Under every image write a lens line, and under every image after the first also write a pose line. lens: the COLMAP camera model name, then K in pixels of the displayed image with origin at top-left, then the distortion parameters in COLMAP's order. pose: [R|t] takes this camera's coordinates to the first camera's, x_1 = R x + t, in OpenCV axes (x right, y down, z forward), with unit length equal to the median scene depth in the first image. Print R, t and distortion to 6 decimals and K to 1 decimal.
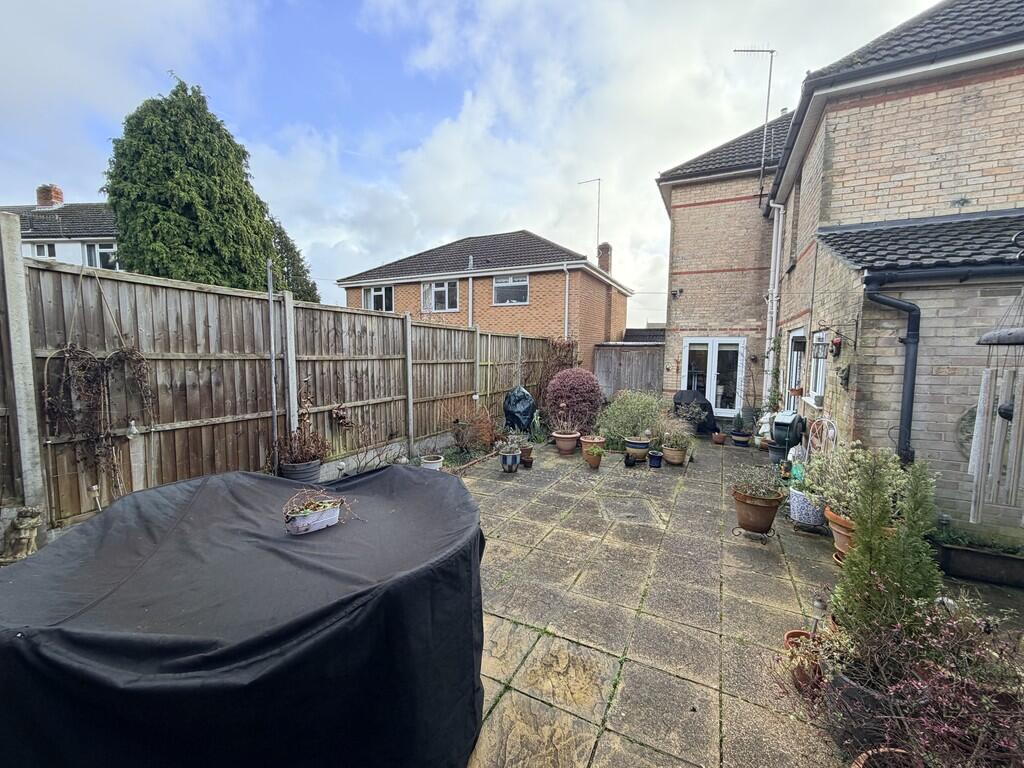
lens RADIAL K [[407.4, 0, 510.0], [0, 407.4, 384.3], [0, 0, 1]] dist [-0.001064, 0.000032]
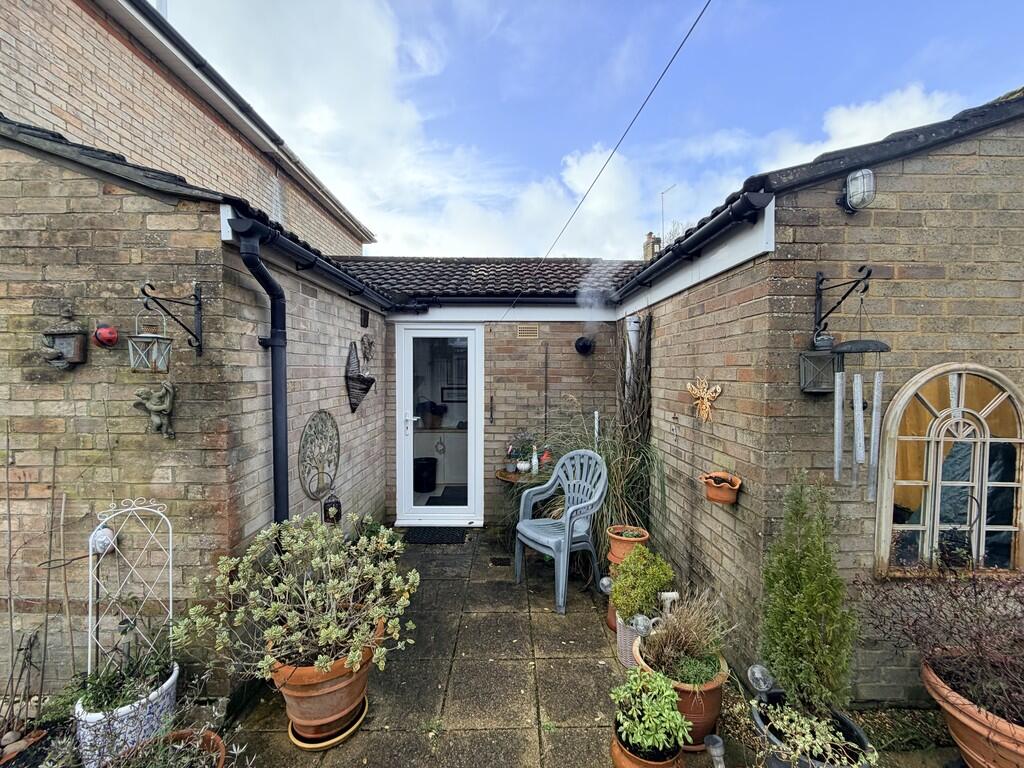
lens RADIAL K [[407.4, 0, 510.0], [0, 407.4, 384.3], [0, 0, 1]] dist [-0.001064, 0.000032]
pose [[-0.460353, -0.038521, 0.886900, 0.123769], [0.069613, 0.994415, 0.079324, -0.036301], [-0.885002, 0.098257, -0.455100, 0.529127]]
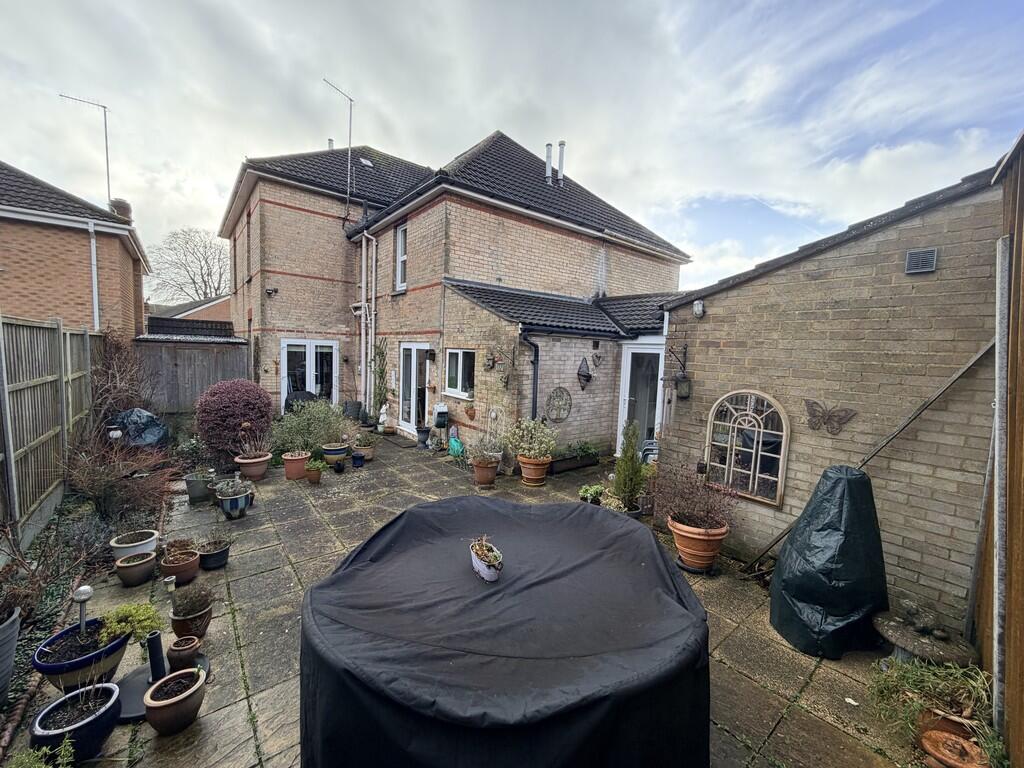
lens RADIAL K [[407.4, 0, 510.0], [0, 407.4, 384.3], [0, 0, 1]] dist [-0.001064, 0.000032]
pose [[0.413753, -0.070149, 0.907682, -0.461787], [0.045556, 0.997373, 0.056315, -0.063677], [-0.909249, 0.018050, 0.415862, 0.163872]]
